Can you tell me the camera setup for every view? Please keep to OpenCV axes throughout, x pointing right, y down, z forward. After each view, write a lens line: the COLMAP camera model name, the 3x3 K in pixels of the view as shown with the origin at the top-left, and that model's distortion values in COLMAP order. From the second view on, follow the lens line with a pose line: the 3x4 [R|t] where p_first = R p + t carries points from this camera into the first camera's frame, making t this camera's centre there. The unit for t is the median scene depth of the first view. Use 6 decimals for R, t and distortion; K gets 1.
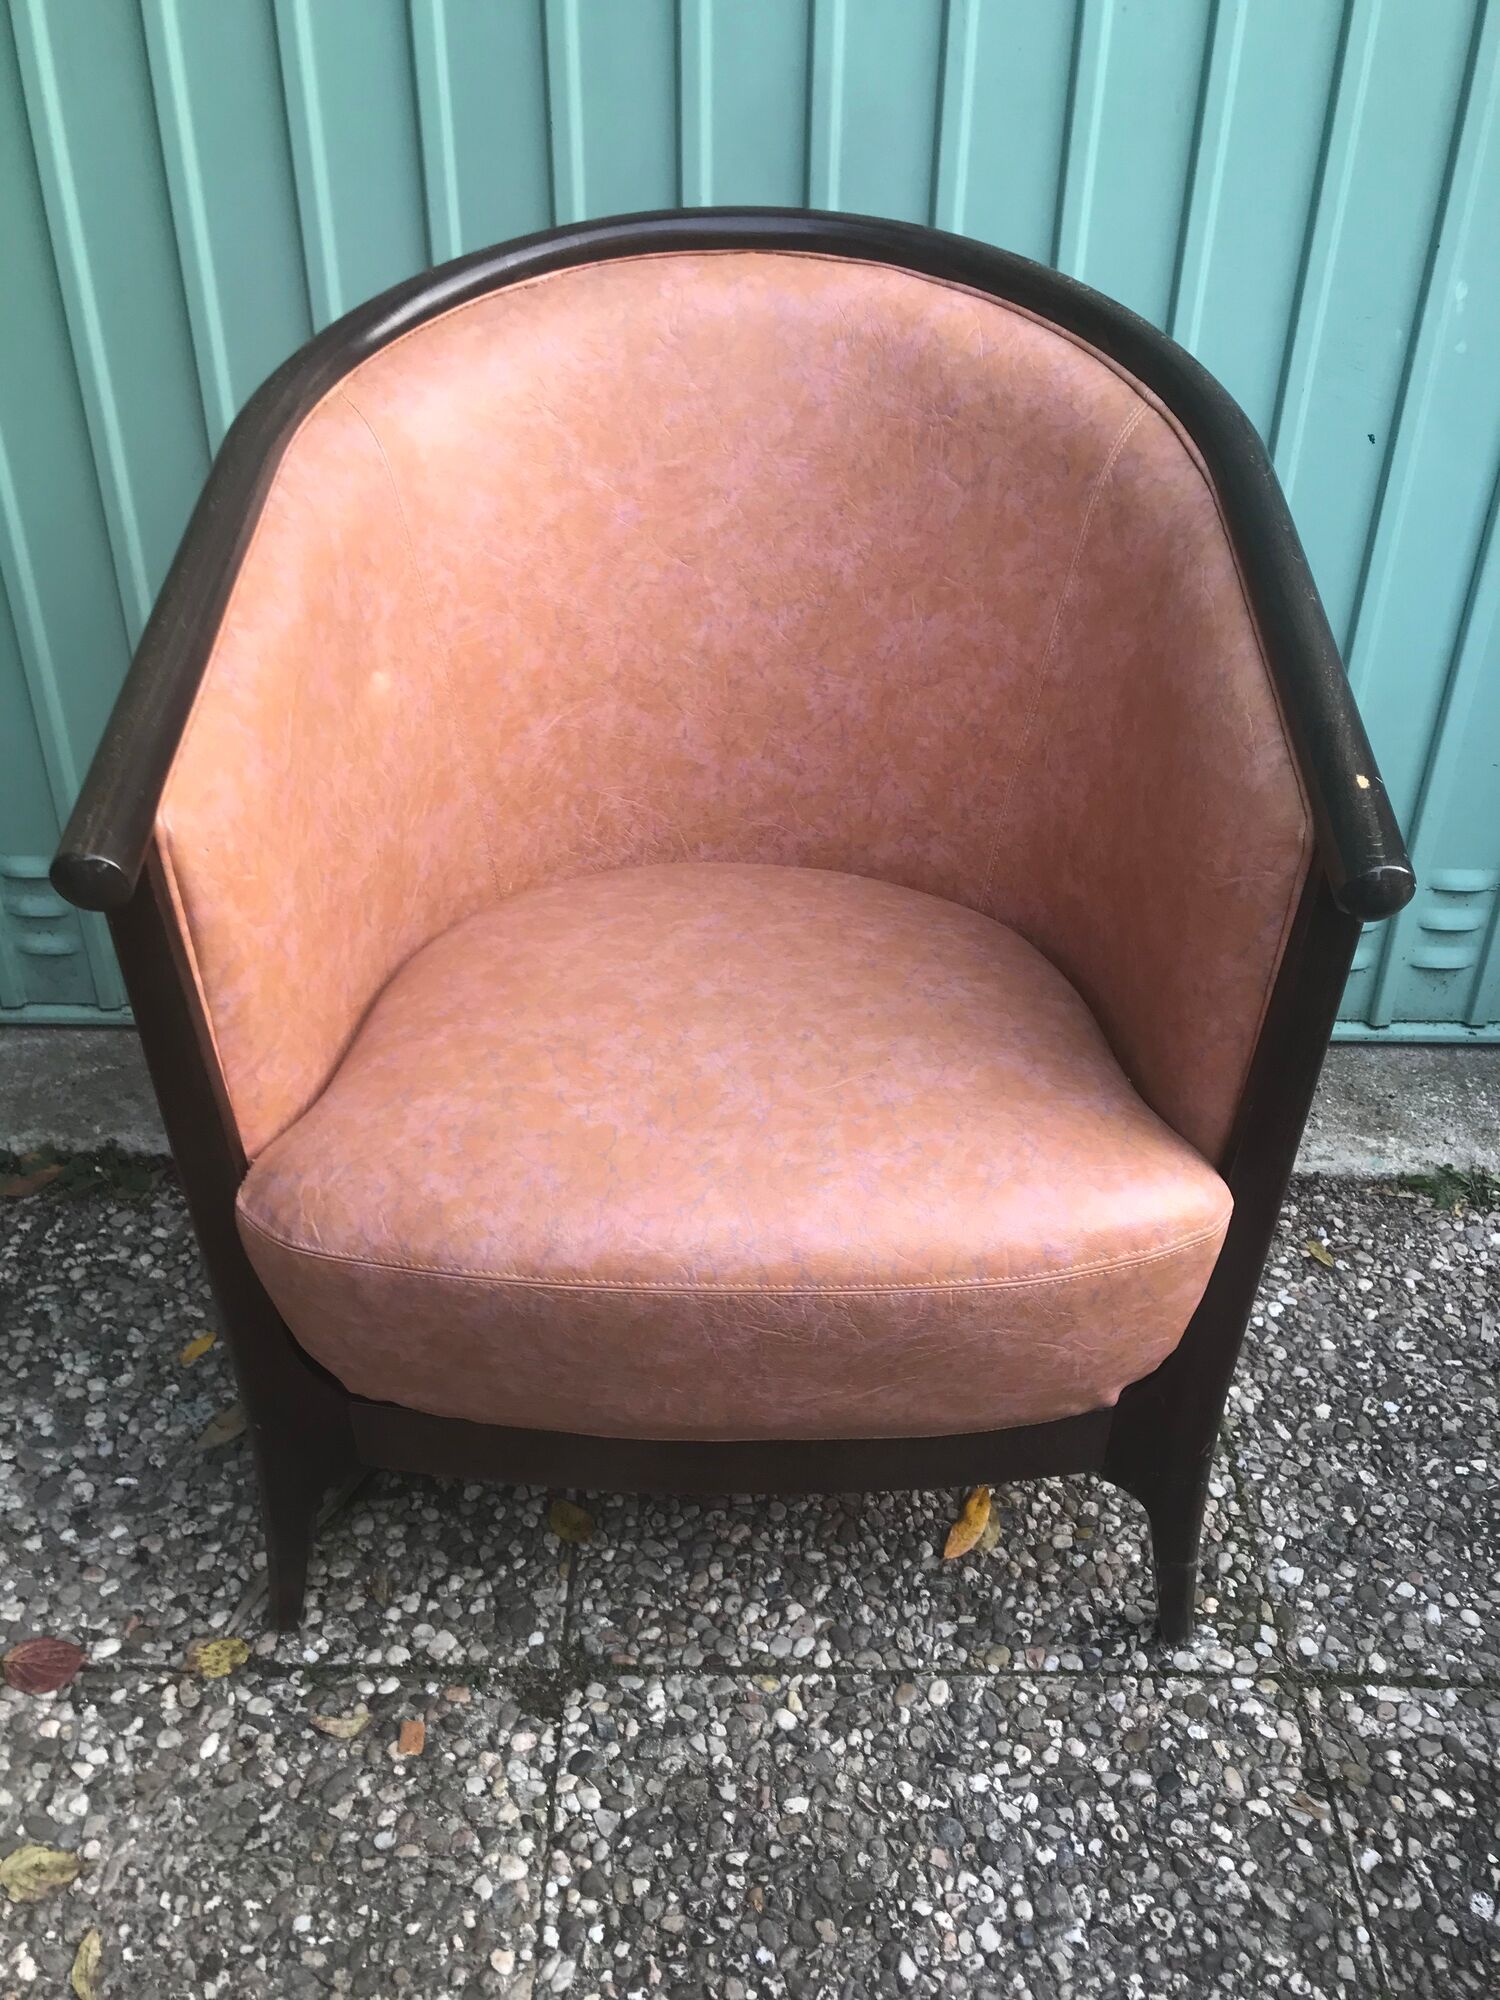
lens RADIAL K [[1678.6, 0, 750.0], [0, 1678.6, 1000.0], [0, 0, 1]] dist [-0.054931, 0.123745]
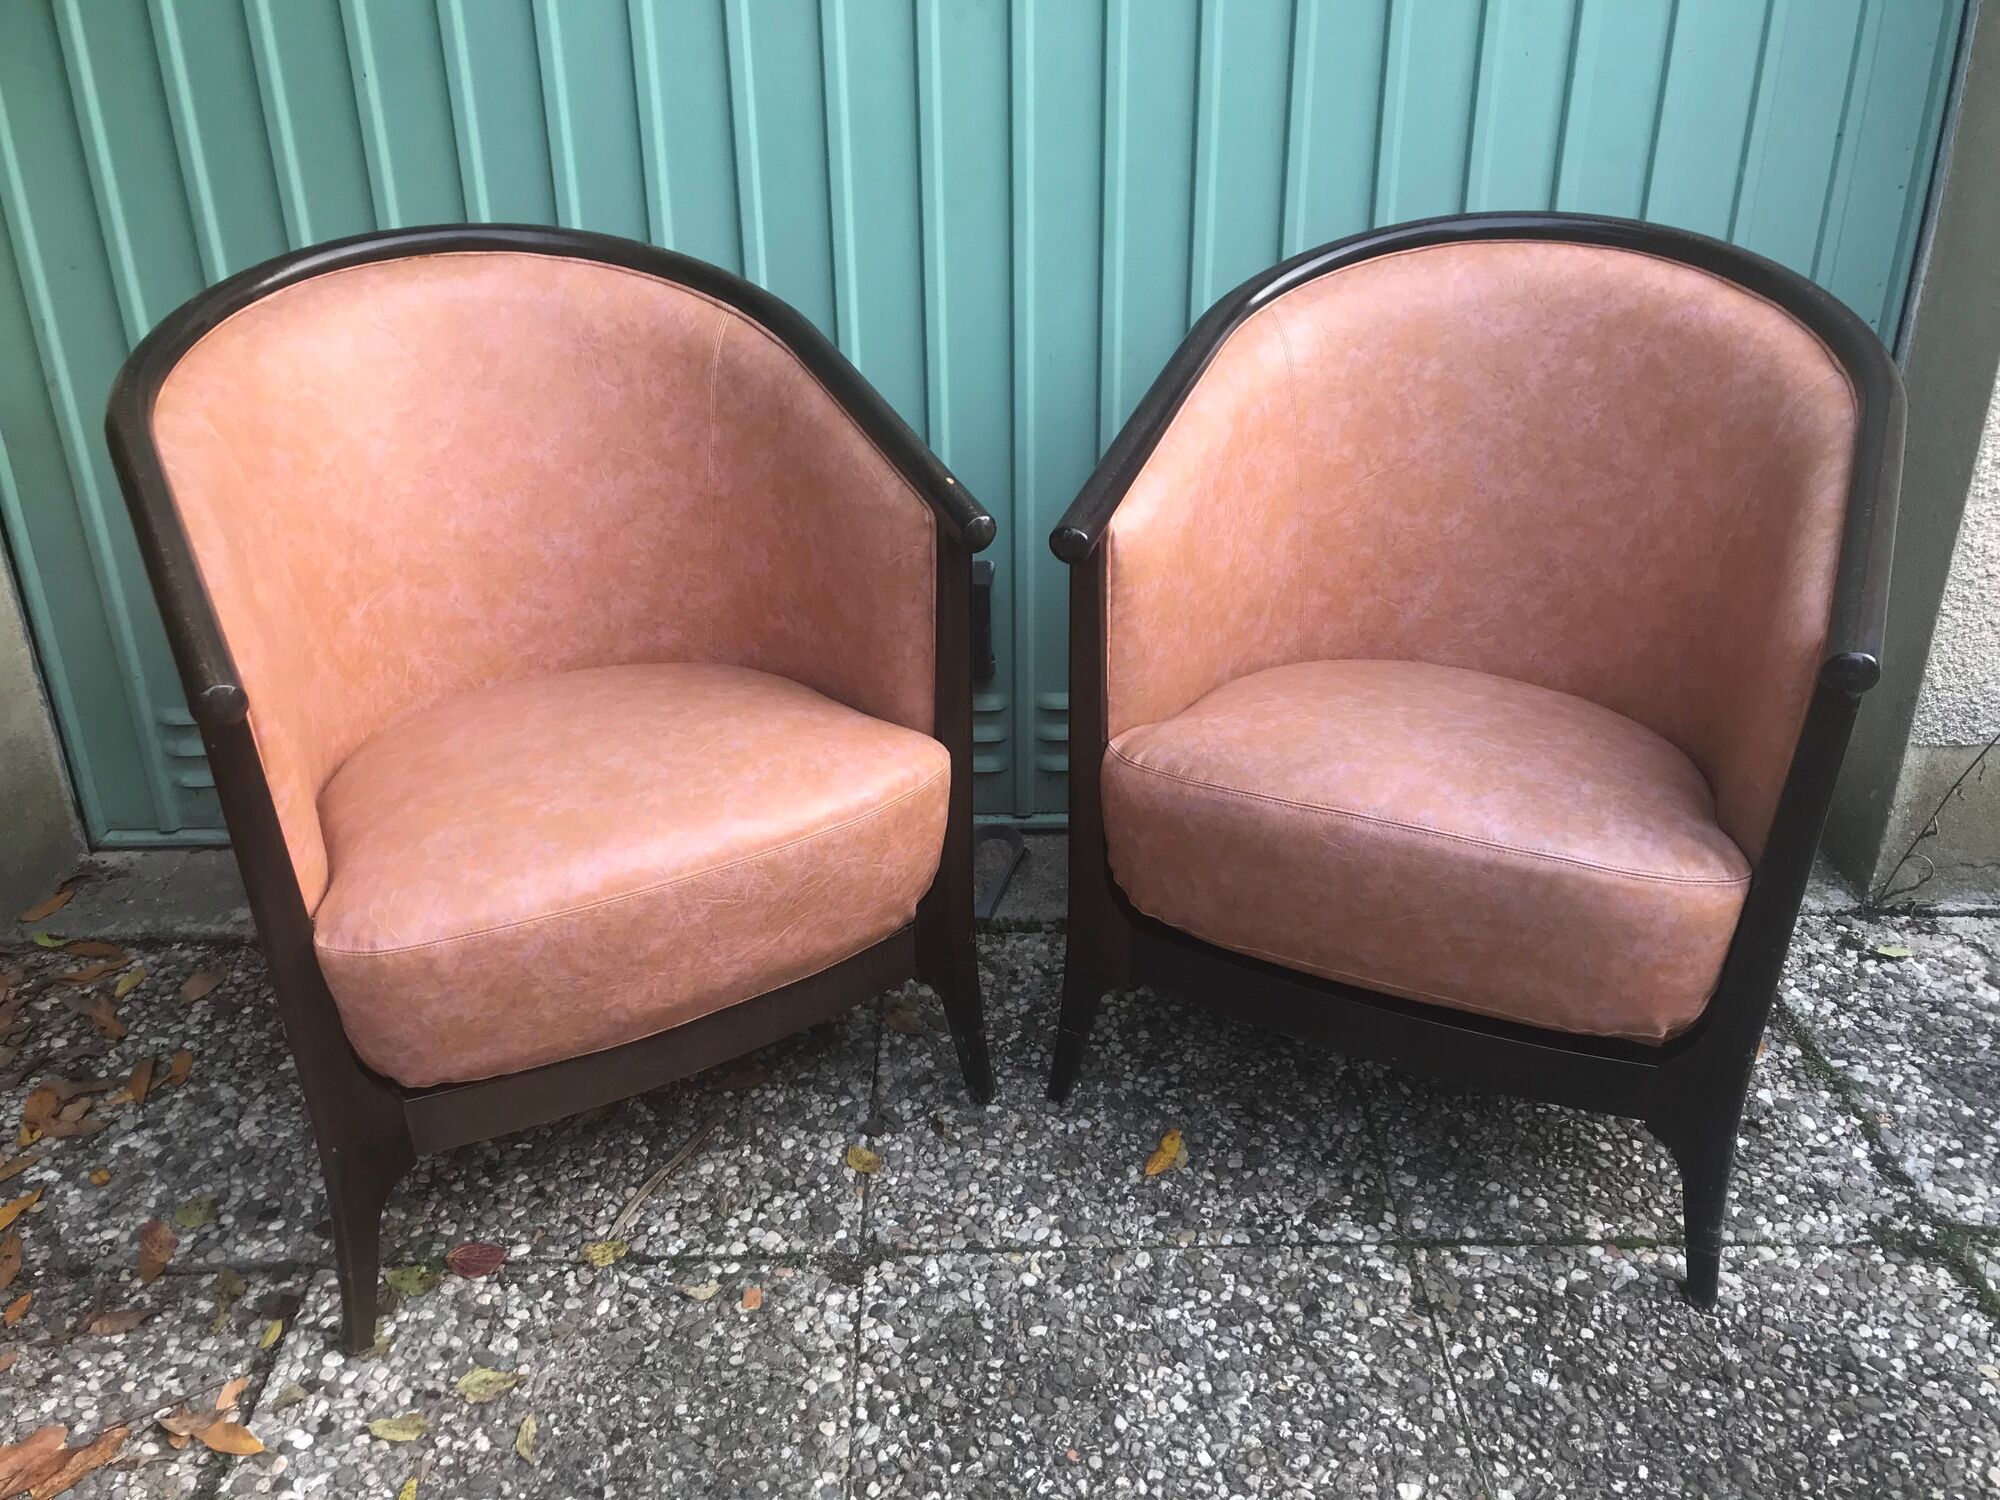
lens RADIAL K [[1677.8, 0, 993.6], [0, 1677.8, 731.1], [0, 0, 1]] dist [-0.031961, 0.049768]
pose [[0.999525, -0.030593, 0.003834, 0.001313], [0.030832, 0.990831, -0.131543, 0.170334], [0.000226, 0.131599, 0.991303, -0.397130]]
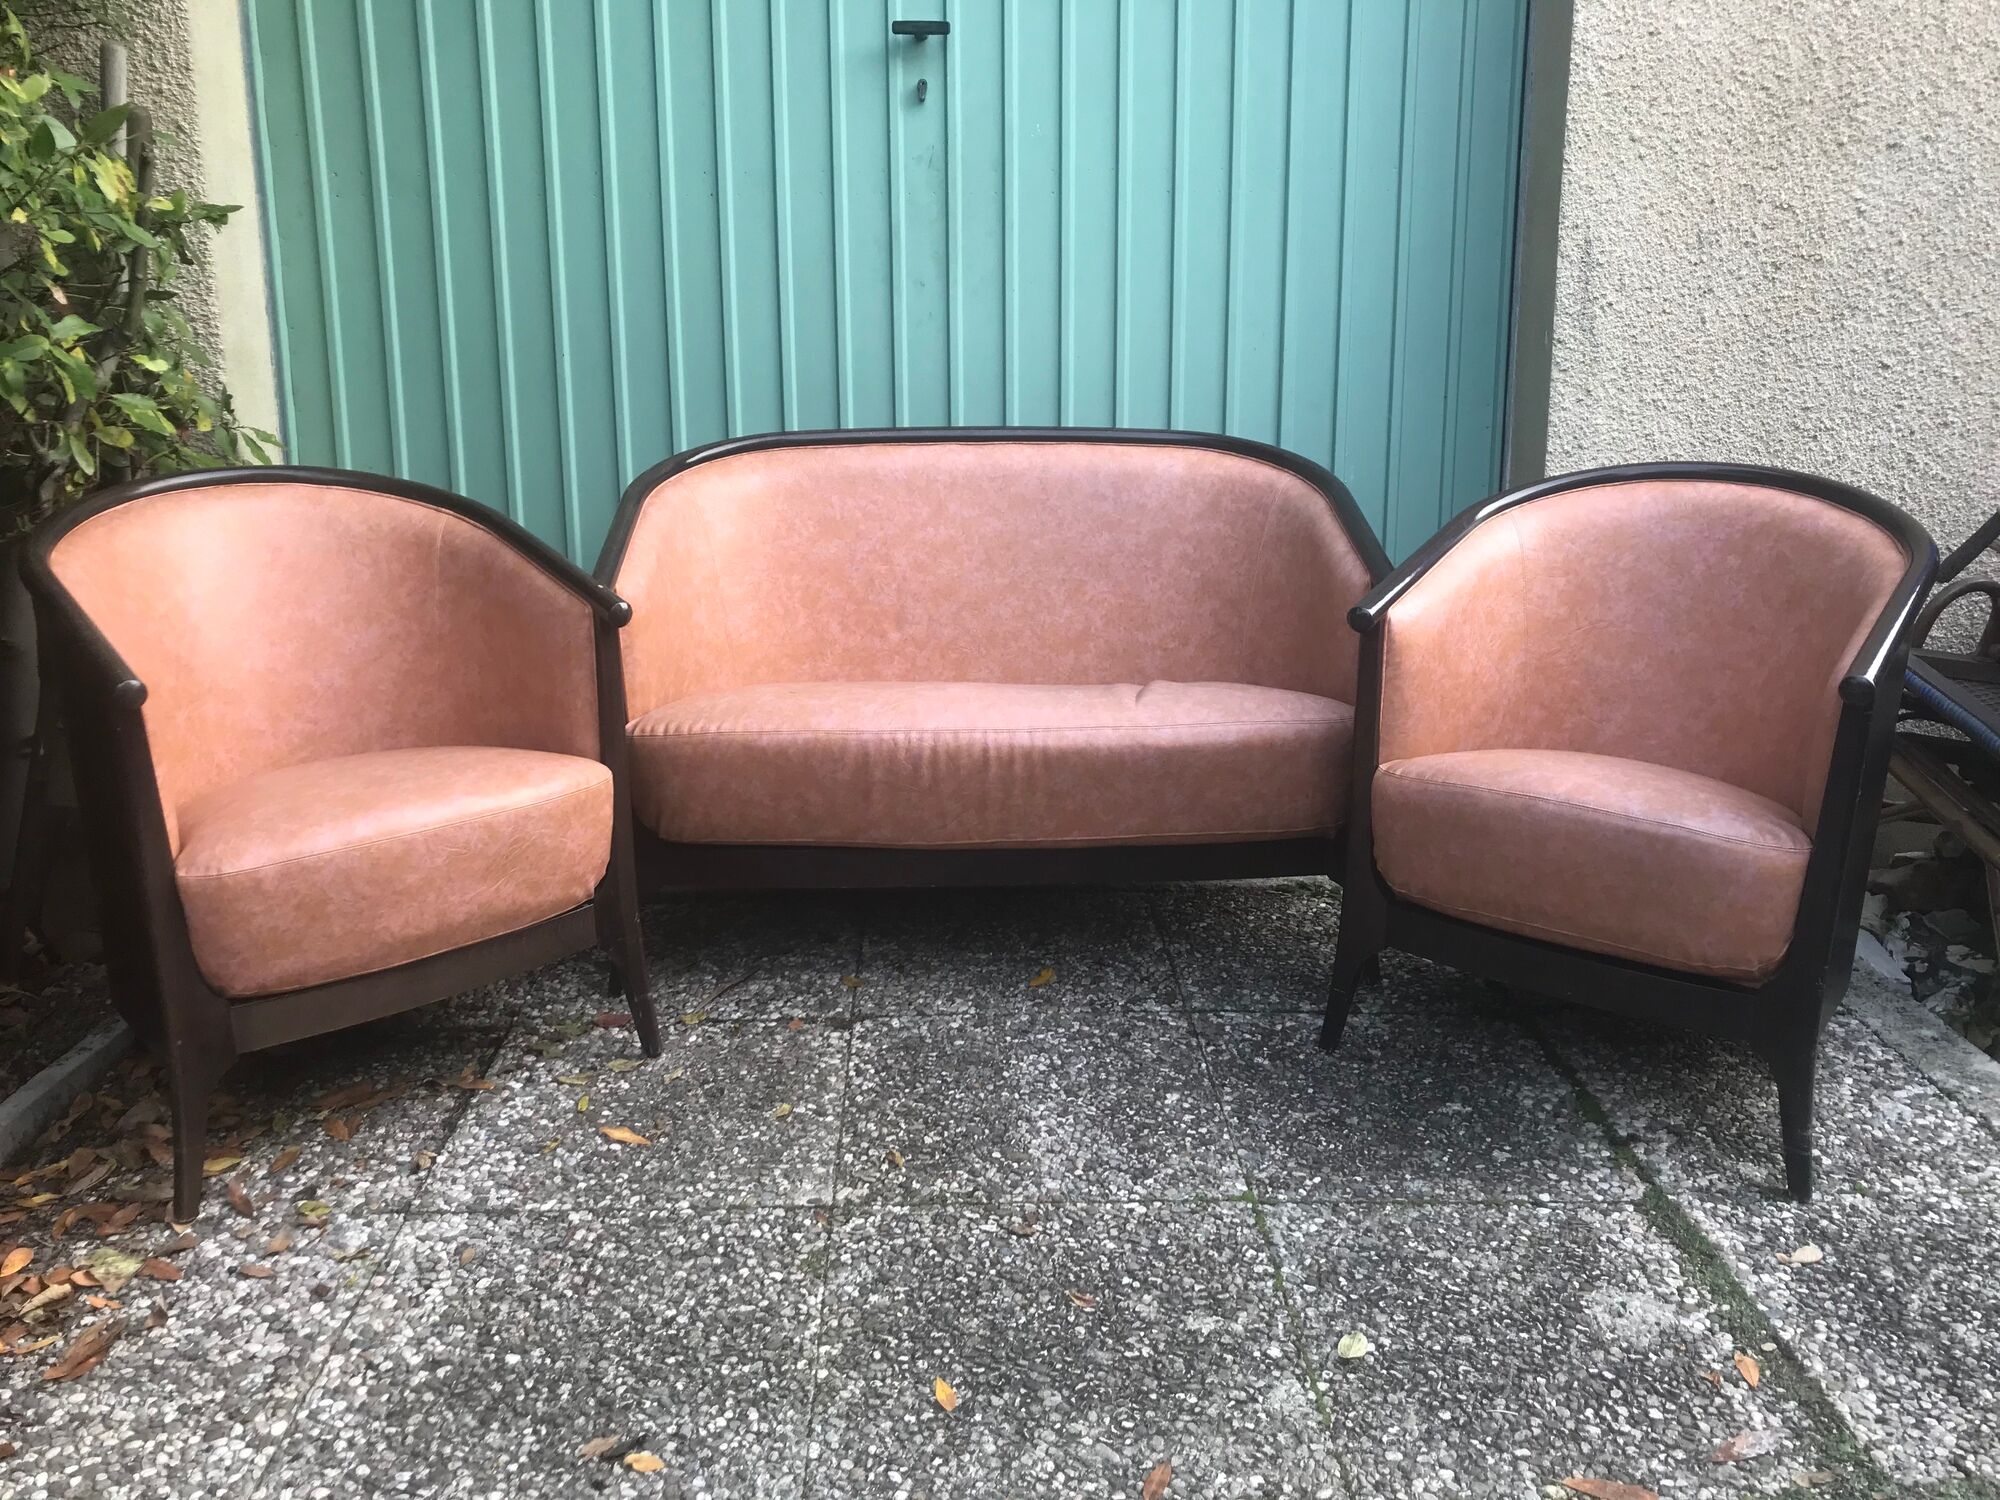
lens RADIAL K [[1666.2, 0, 1003.4], [0, 1666.2, 743.0], [0, 0, 1]] dist [0.027021, -0.006107]
pose [[0.999114, -0.027522, 0.031825, 0.026406], [0.036768, 0.938833, -0.342405, 0.840839], [-0.020455, 0.343271, 0.939013, -1.199125]]
